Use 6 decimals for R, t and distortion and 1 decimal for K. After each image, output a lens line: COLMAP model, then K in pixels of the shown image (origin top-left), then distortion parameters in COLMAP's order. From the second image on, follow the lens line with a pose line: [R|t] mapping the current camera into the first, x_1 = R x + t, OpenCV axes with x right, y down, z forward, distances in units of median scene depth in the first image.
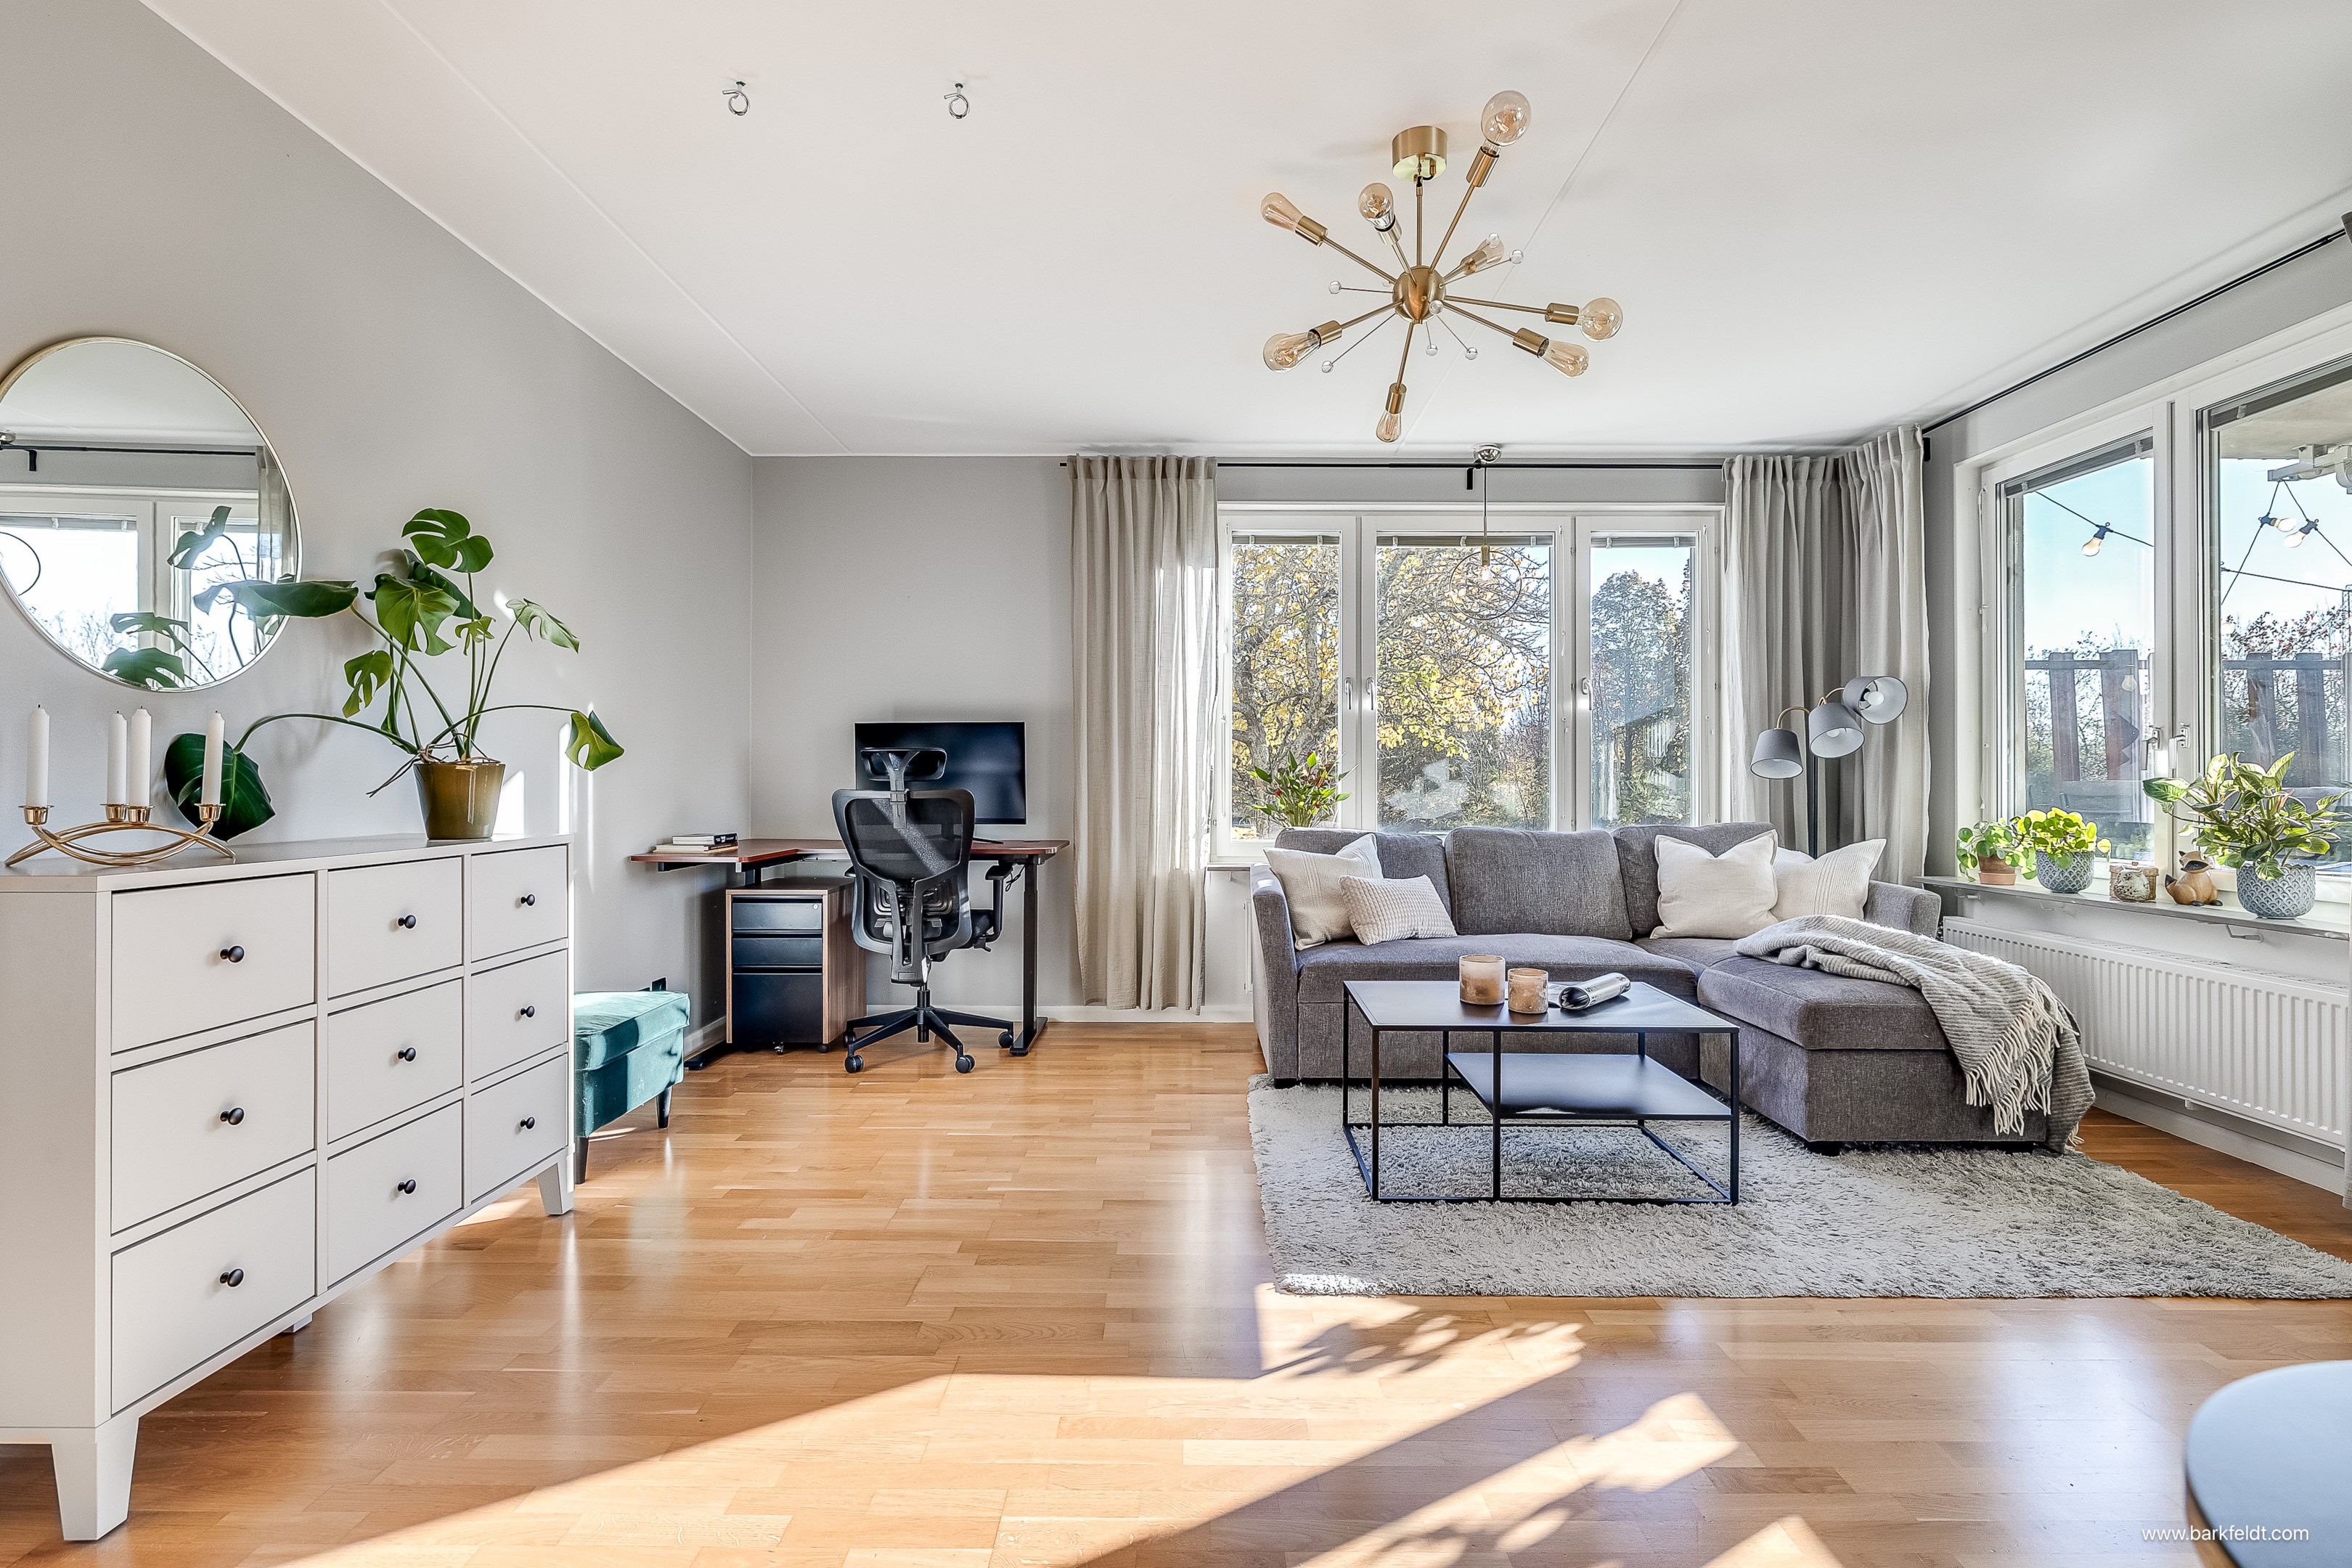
lens RADIAL K [[1078.7, 0, 1187.4], [0, 1078.7, 783.7], [0, 0, 1]] dist [-0.000303, 0.000034]
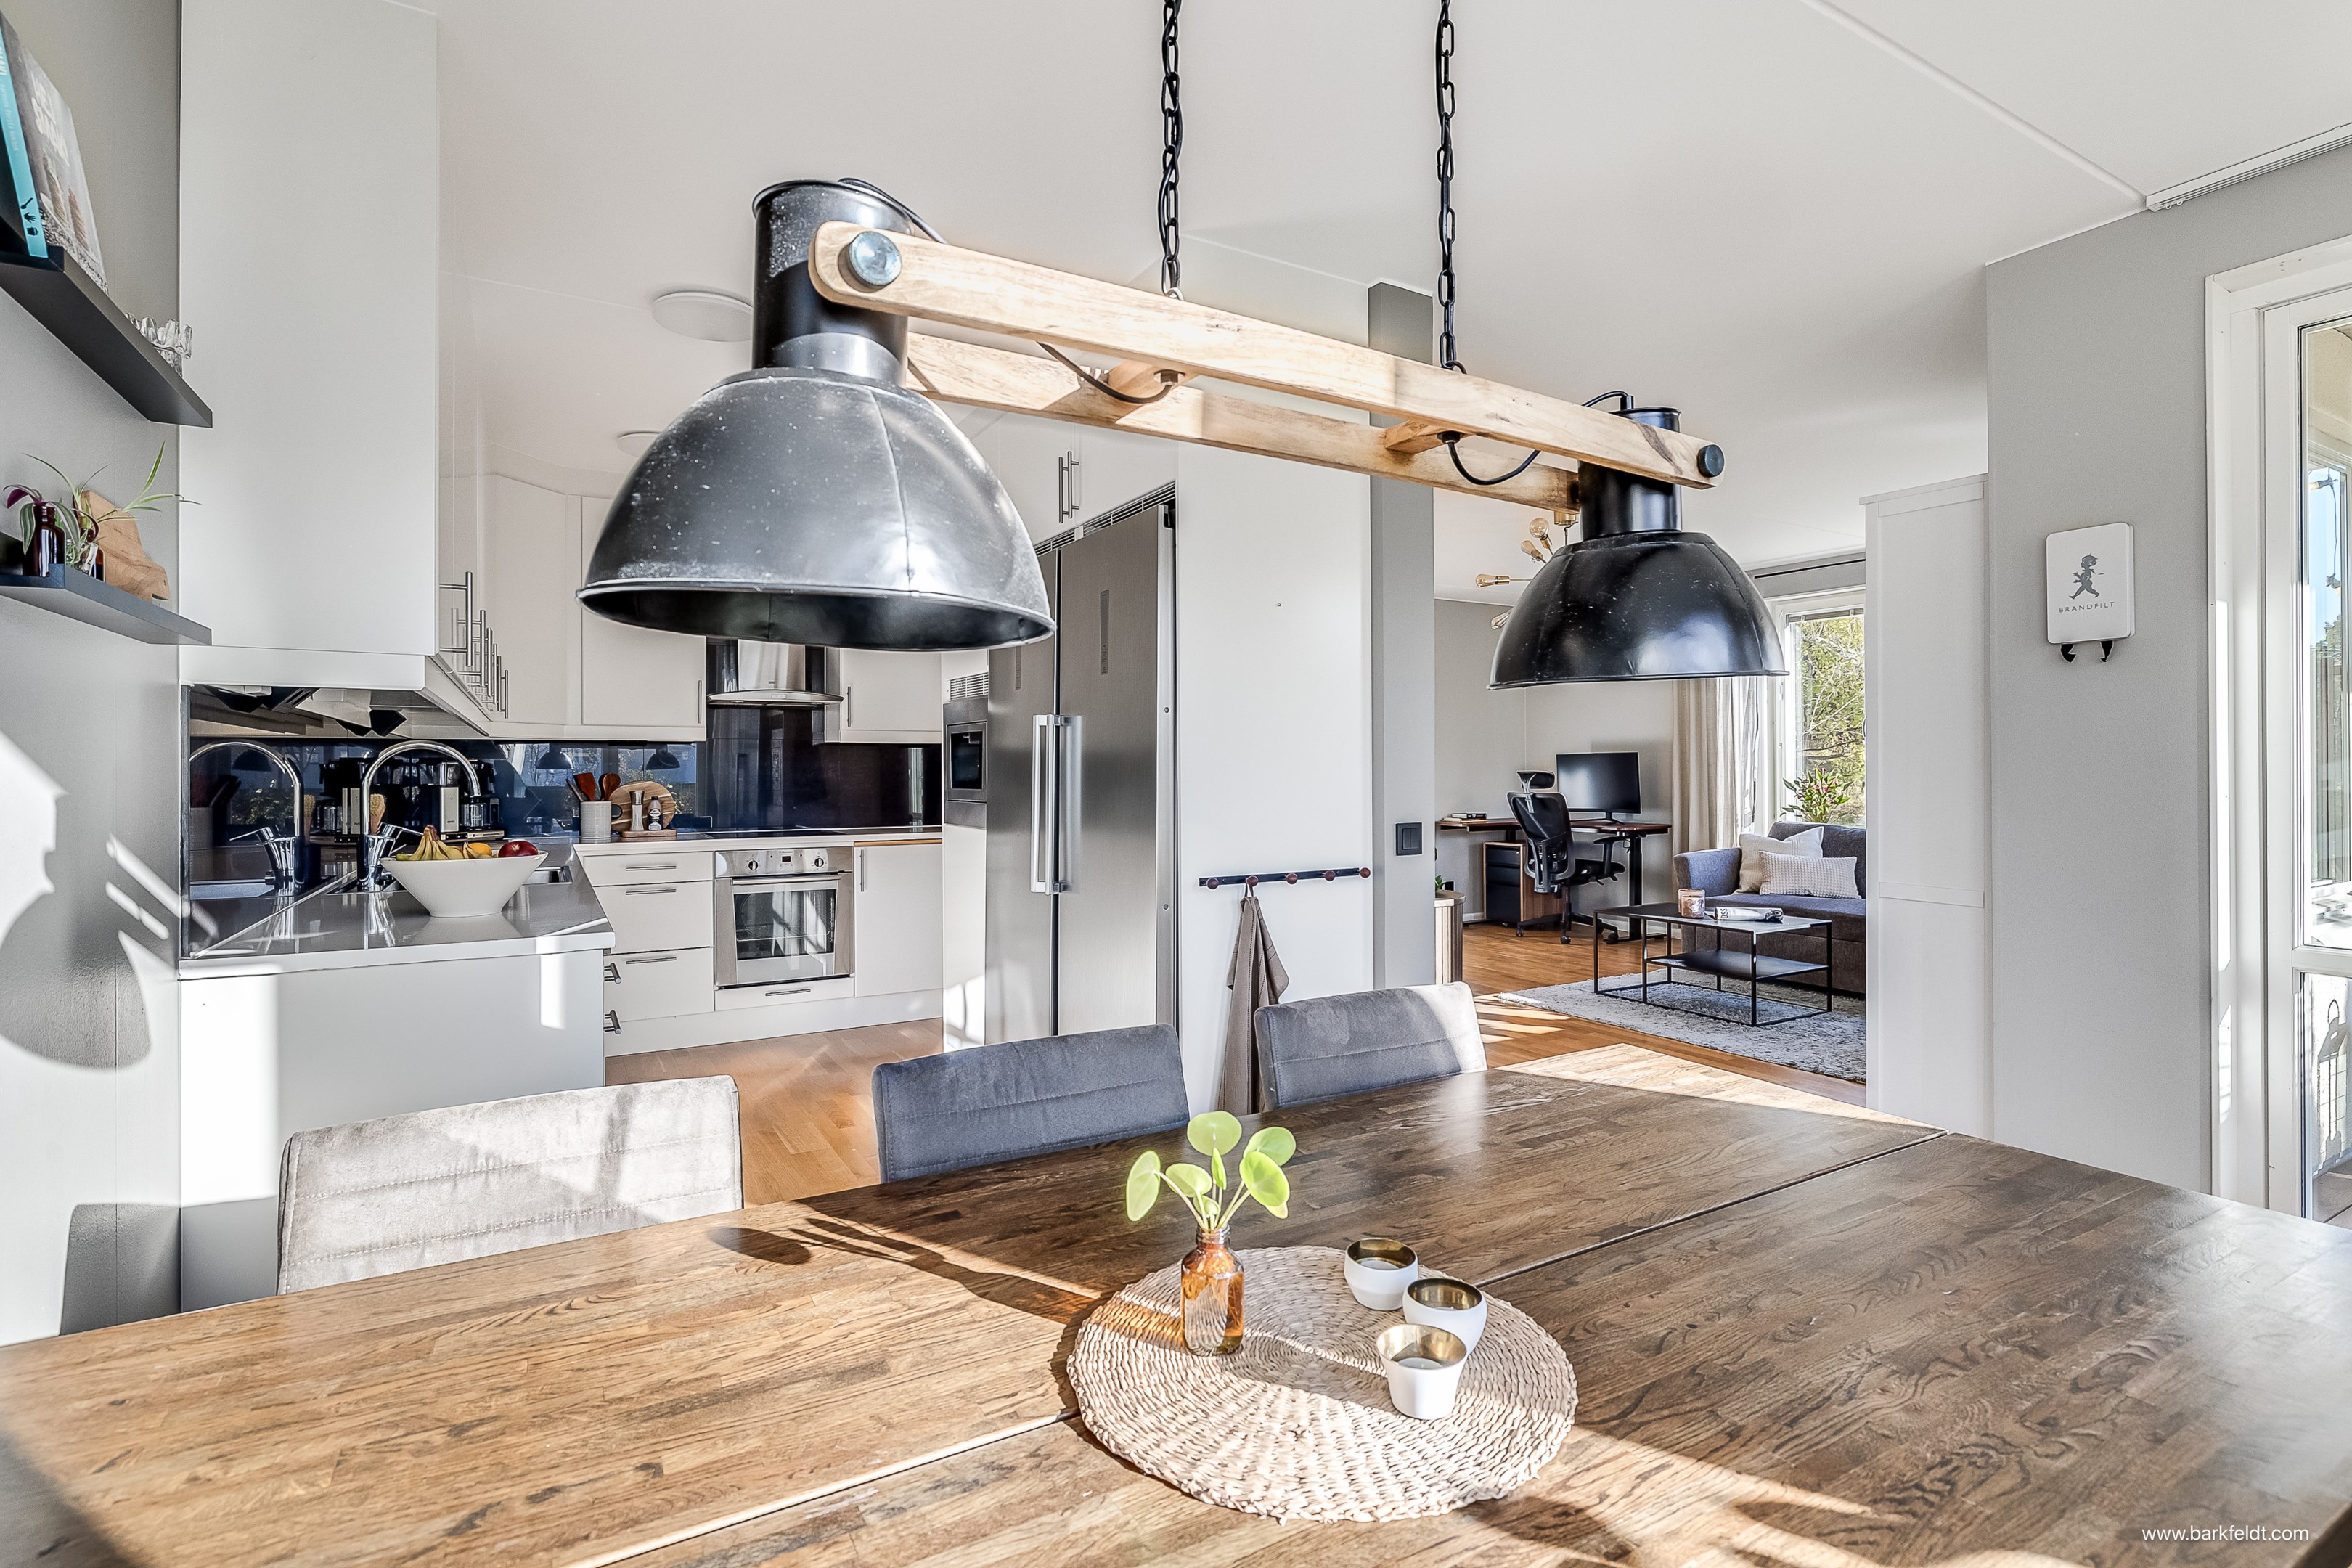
lens RADIAL K [[1107.2, 0, 1181.8], [0, 1107.2, 778.1], [0, 0, 1]] dist [0.000420, 0.000580]
pose [[0.509582, 0.002906, -0.860417, 1.455580], [0.000013, 0.999994, 0.003385, -0.036579], [0.860422, -0.001736, 0.509579, -0.708840]]
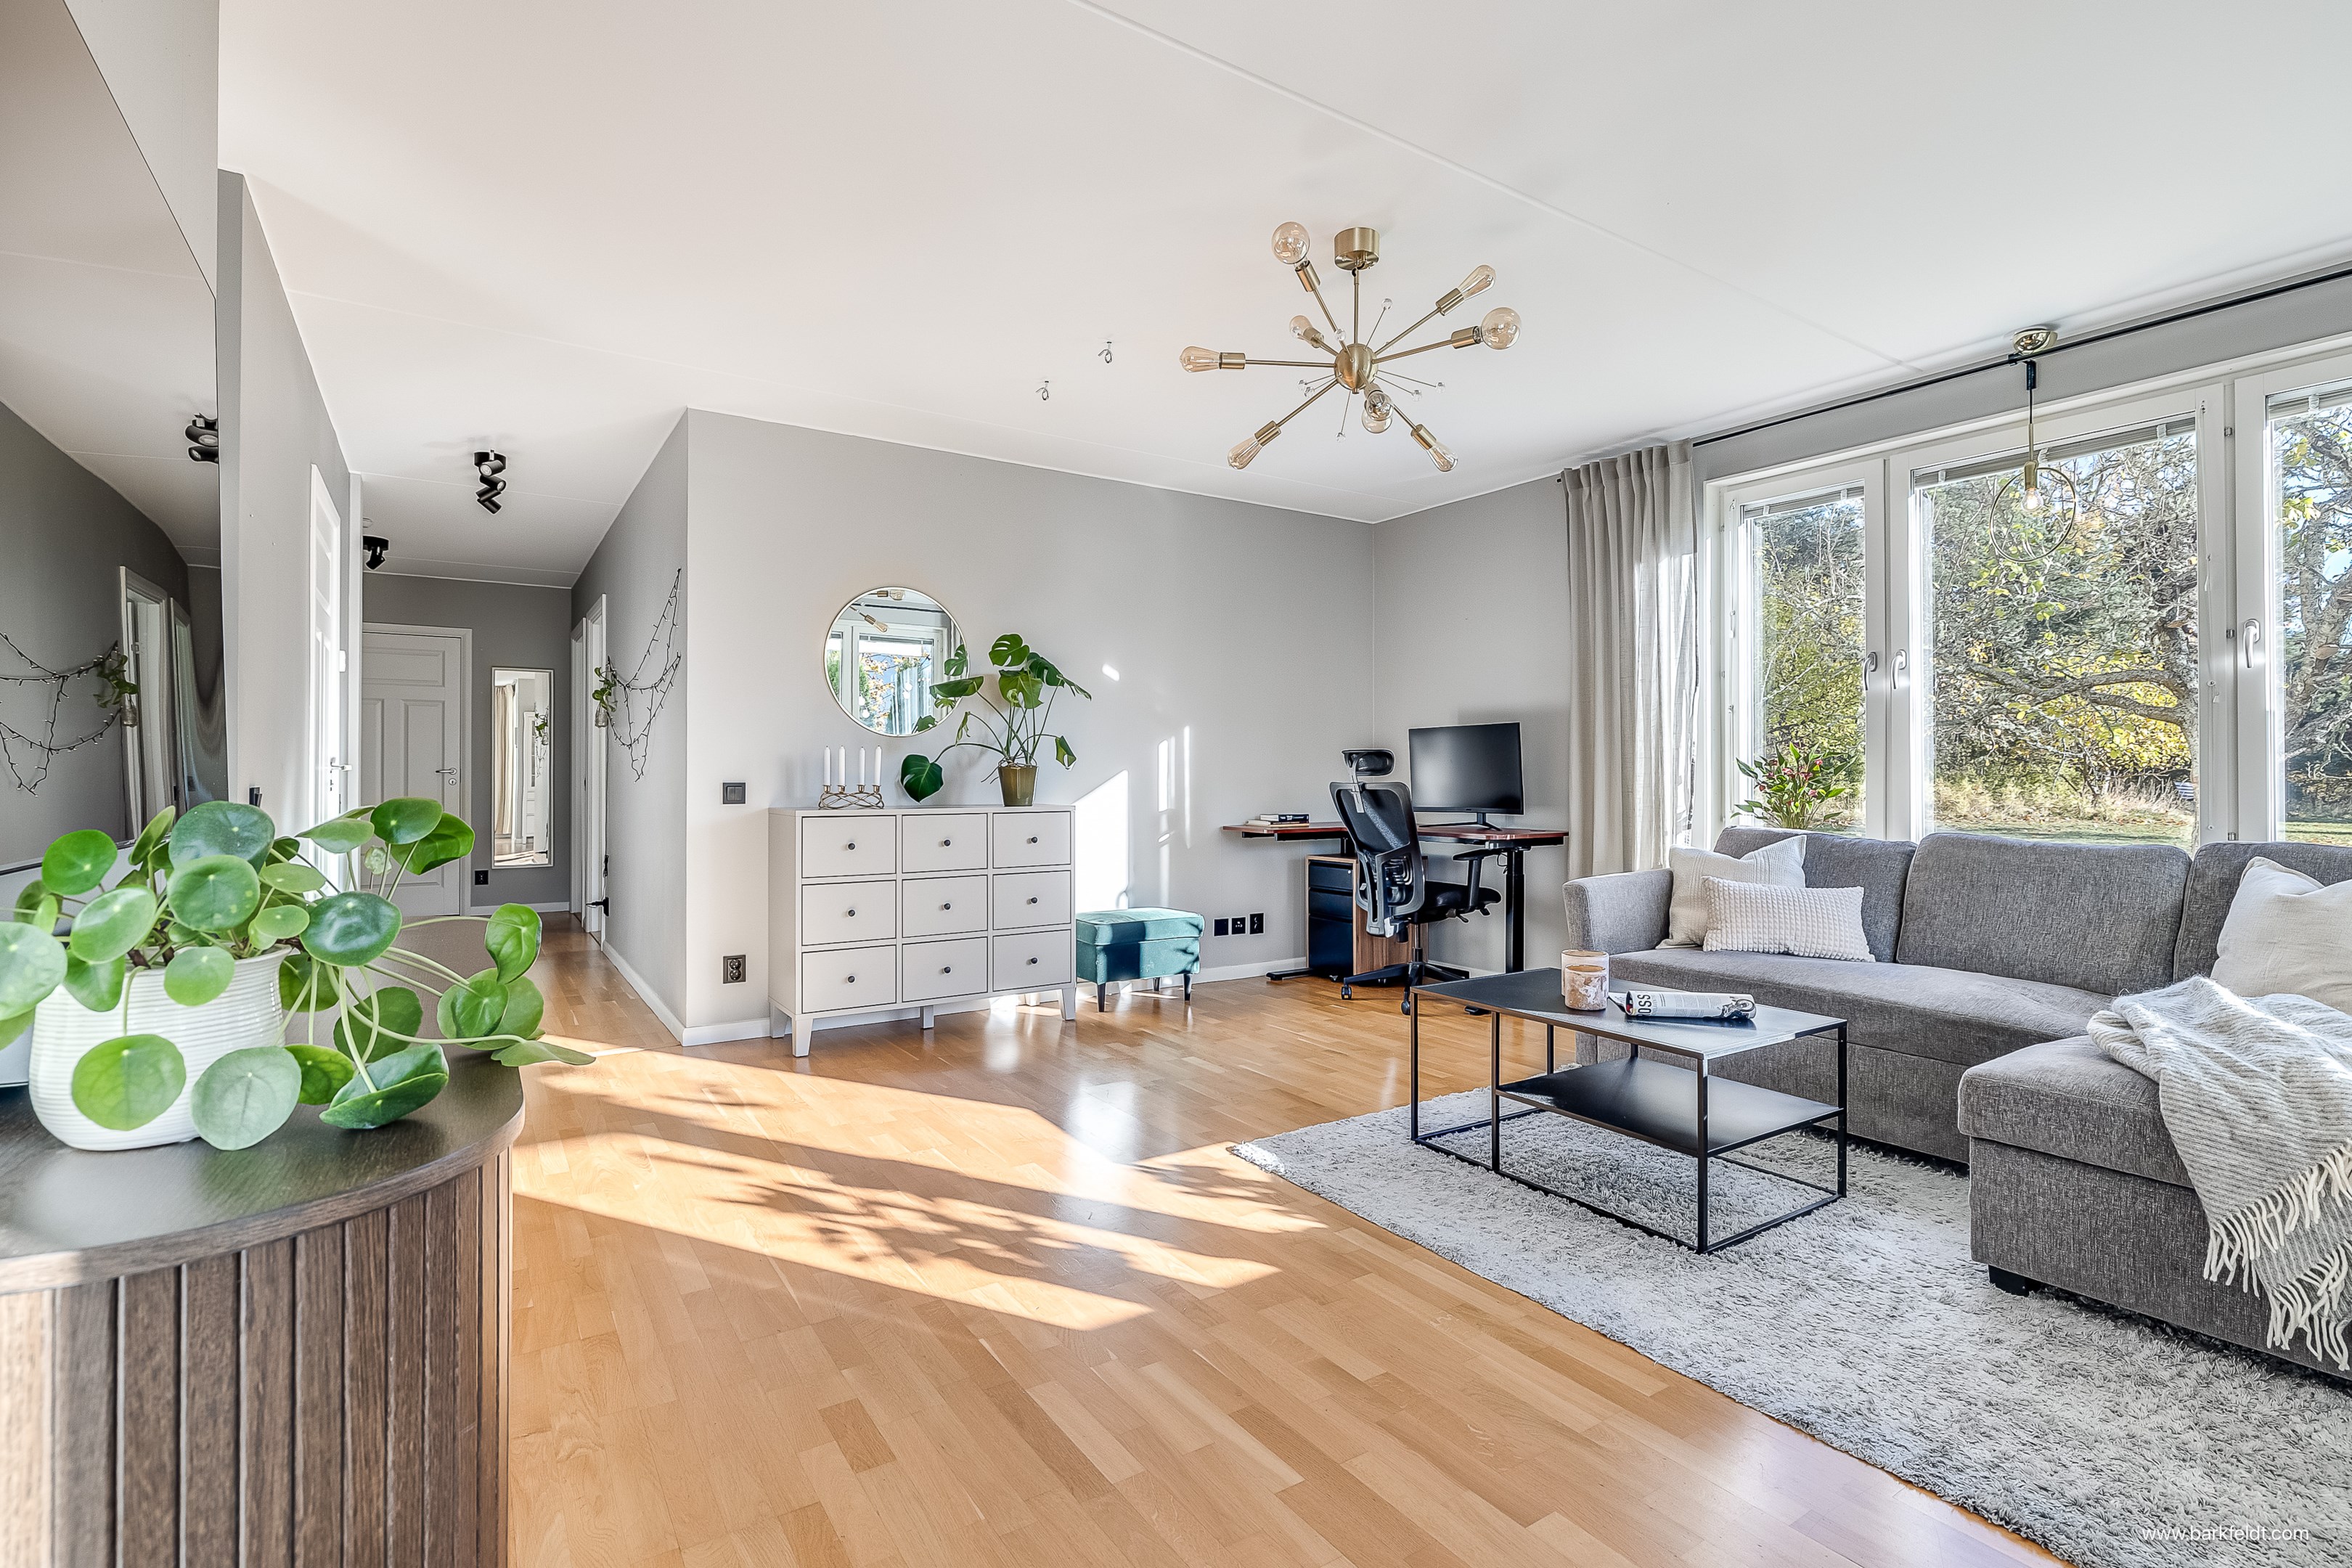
lens RADIAL K [[1107.2, 0, 1181.8], [0, 1107.2, 778.1], [0, 0, 1]] dist [0.000420, 0.000580]
pose [[0.557897, 0.001414, -0.829909, 0.911029], [-0.006945, 0.999971, -0.002965, 0.007041], [0.829881, 0.007418, 0.557891, 0.125857]]
